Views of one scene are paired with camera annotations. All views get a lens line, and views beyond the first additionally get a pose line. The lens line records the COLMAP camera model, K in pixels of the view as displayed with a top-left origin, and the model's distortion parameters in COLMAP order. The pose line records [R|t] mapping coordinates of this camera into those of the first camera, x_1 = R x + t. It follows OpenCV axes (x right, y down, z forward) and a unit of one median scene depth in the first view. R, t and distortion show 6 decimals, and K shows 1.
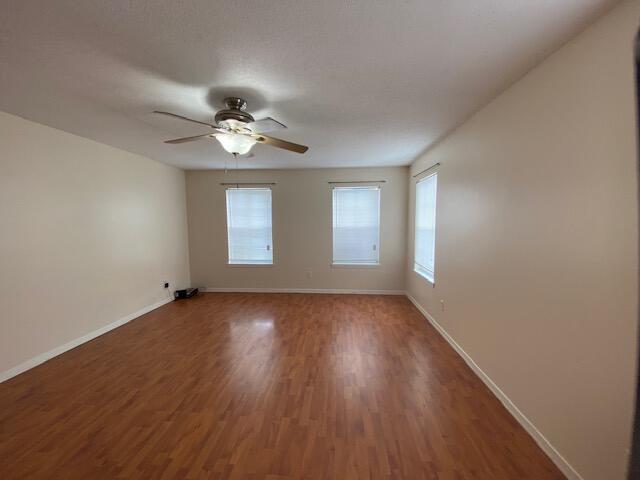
lens RADIAL K [[259.4, 0, 317.3], [0, 259.4, 237.6], [0, 0, 1]] dist [-0.004329, -0.007514]
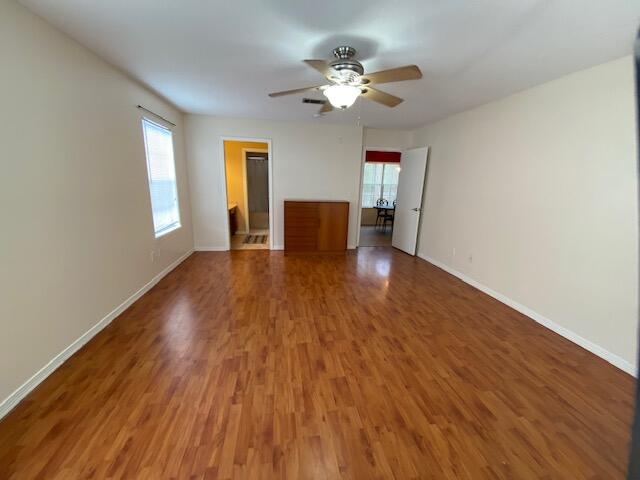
lens RADIAL K [[259.4, 0, 320.6], [0, 259.4, 240.0], [0, 0, 1]] dist [-0.004329, -0.007514]
pose [[-0.971725, 0.027228, -0.234539, 0.027654], [-0.042764, 0.956606, 0.288231, -0.121362], [0.232209, 0.290111, -0.928393, 2.193333]]
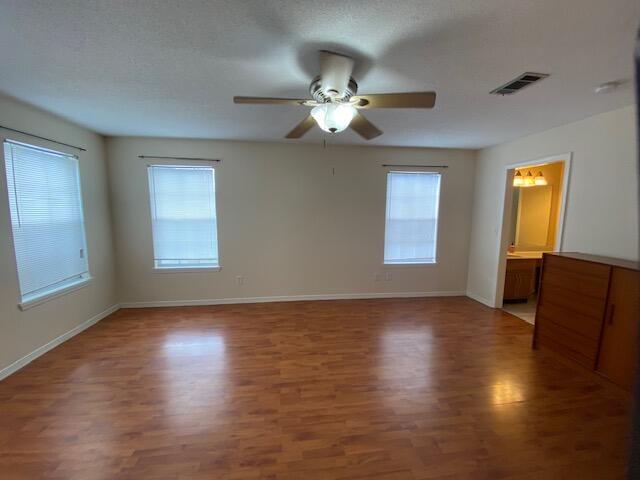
lens RADIAL K [[259.4, 0, 323.5], [0, 259.4, 243.1], [0, 0, 1]] dist [-0.004329, -0.007514]
pose [[-0.207735, -0.126008, 0.970035, -1.190559], [0.061519, 0.988022, 0.141519, -0.095809], [-0.976249, 0.089074, -0.197495, 1.294221]]
